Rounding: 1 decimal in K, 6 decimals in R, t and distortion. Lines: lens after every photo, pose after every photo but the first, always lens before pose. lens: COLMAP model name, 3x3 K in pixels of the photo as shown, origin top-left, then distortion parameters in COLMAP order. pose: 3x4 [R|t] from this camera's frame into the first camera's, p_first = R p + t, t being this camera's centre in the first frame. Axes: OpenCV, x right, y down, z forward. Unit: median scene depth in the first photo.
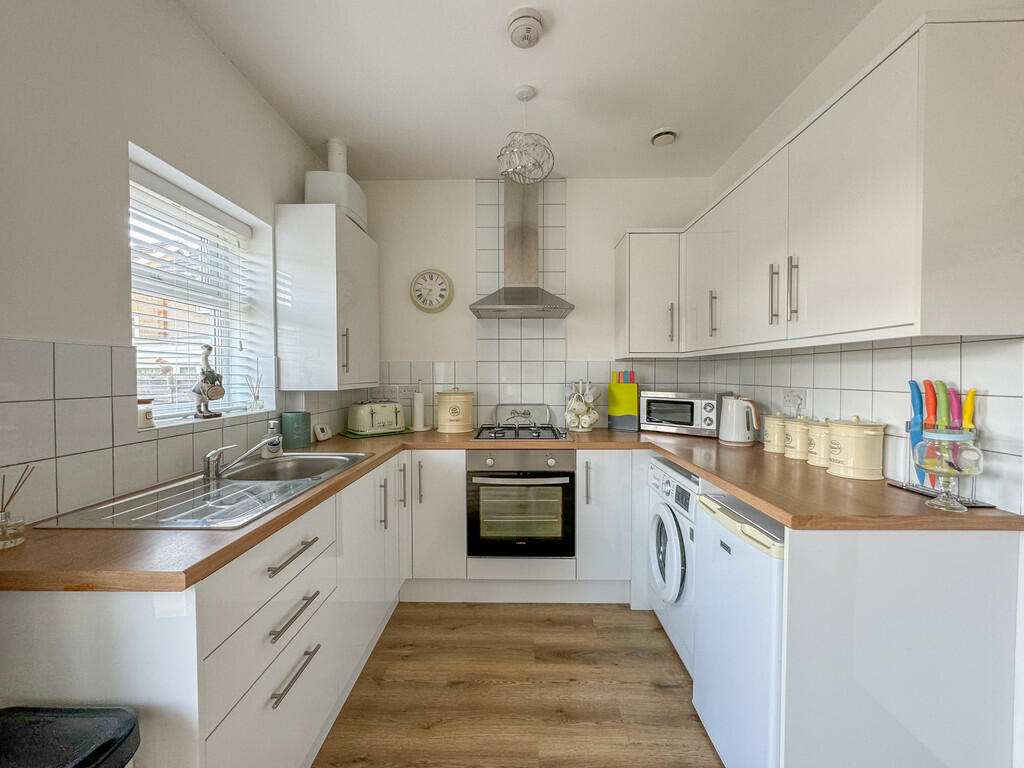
lens RADIAL K [[426.4, 0, 512.0], [0, 426.4, 384.0], [0, 0, 1]] dist [0.001304, 0.000145]
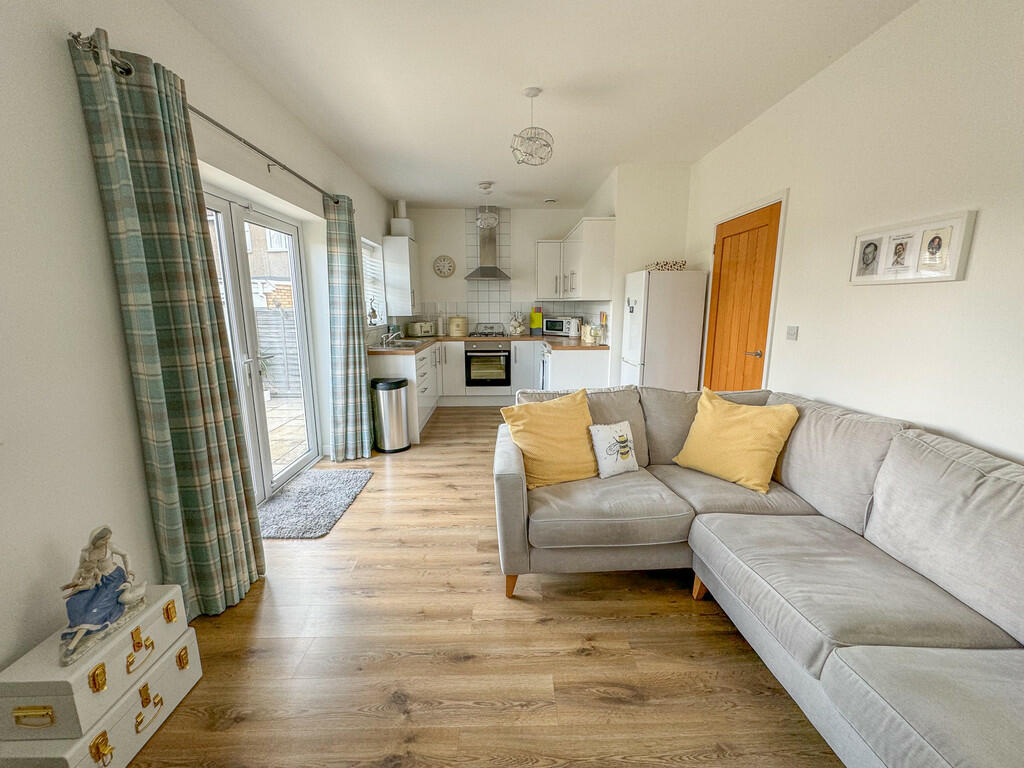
lens RADIAL K [[426.4, 0, 512.0], [0, 426.4, 384.0], [0, 0, 1]] dist [0.001304, 0.000145]
pose [[0.999387, -0.007863, 0.034107, 0.064601], [0.002227, 0.986752, 0.162220, 0.004293], [-0.034931, -0.162044, 0.986165, -1.193450]]
